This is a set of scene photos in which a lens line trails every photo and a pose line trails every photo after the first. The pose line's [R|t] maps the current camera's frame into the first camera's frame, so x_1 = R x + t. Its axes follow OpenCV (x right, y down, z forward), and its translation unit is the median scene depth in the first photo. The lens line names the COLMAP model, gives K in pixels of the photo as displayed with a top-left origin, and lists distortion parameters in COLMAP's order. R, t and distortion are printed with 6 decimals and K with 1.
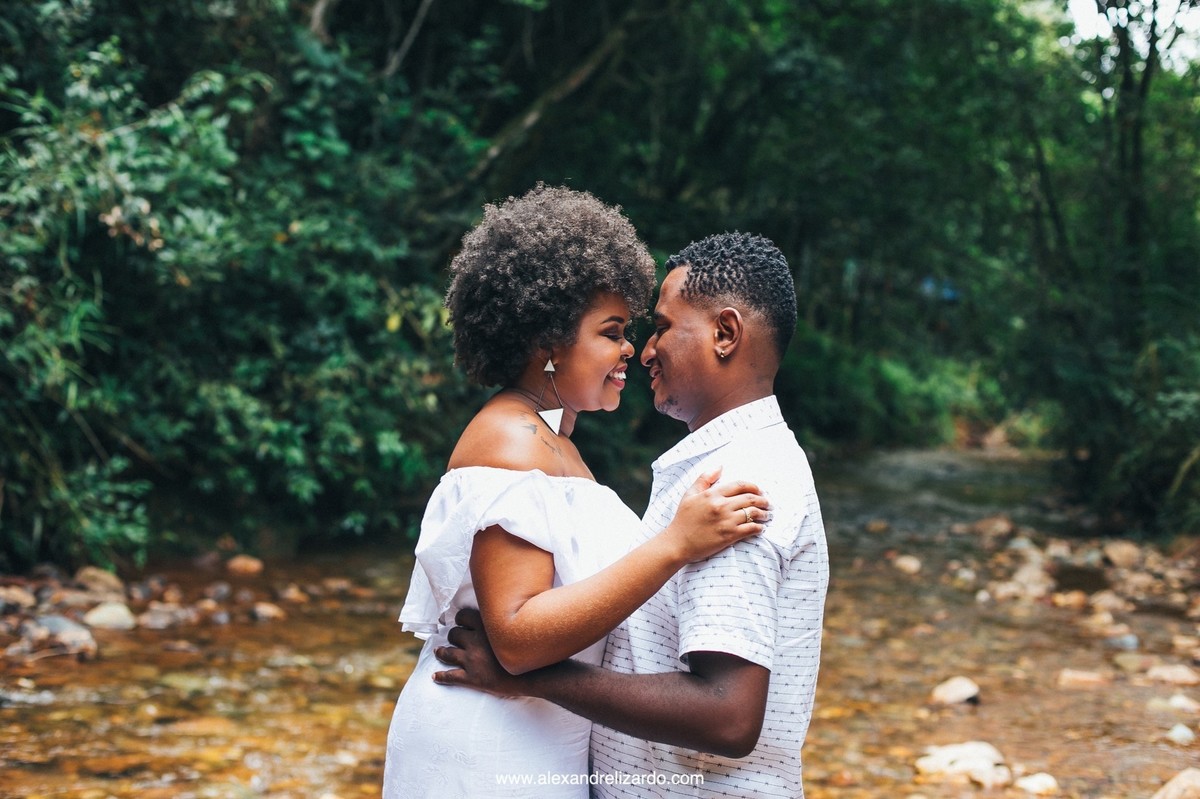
lens RADIAL K [[1766.9, 0, 600.0], [0, 1766.9, 399.5], [0, 0, 1]] dist [-0.137400, 0.137688]
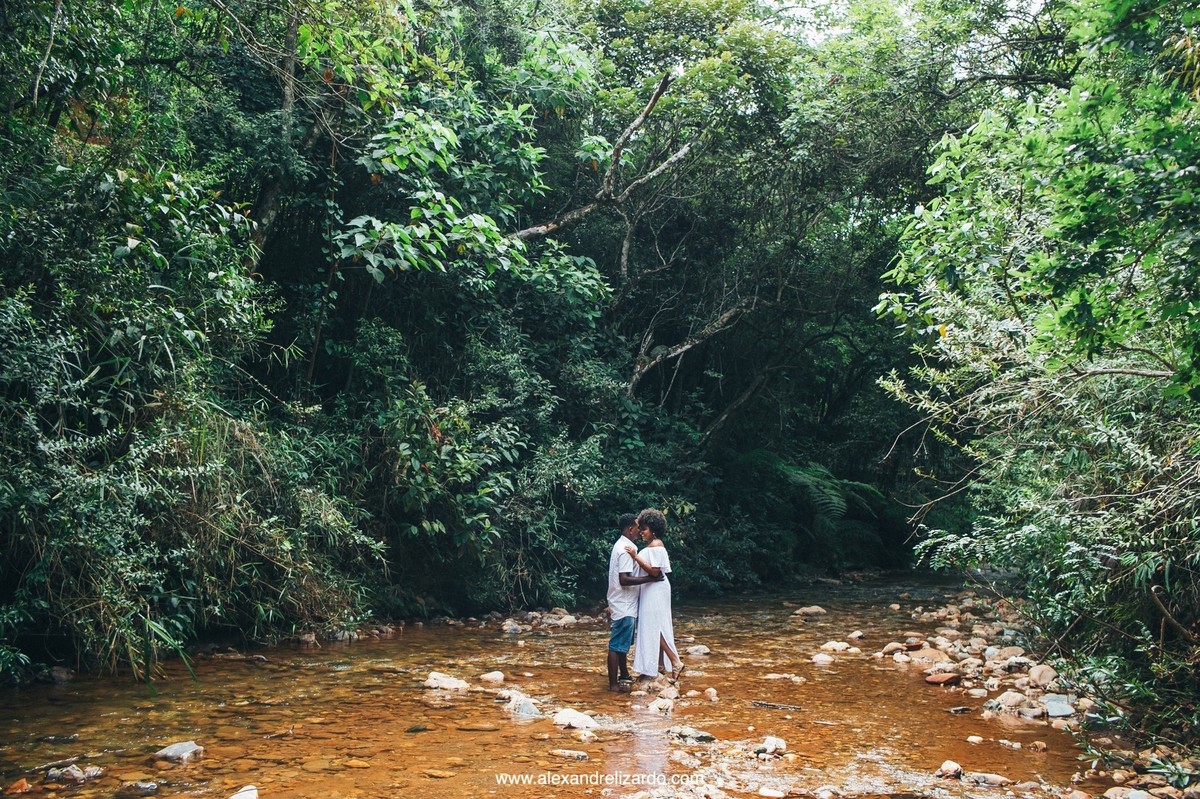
lens RADIAL K [[1149.6, 0, 603.7], [0, 1149.6, 387.2], [0, 0, 1]] dist [-0.102020, 0.126666]
pose [[0.981485, -0.061476, -0.181405, 0.106095], [0.035931, 0.989374, -0.140886, 0.007732], [0.188139, 0.131759, 0.973264, -0.641630]]
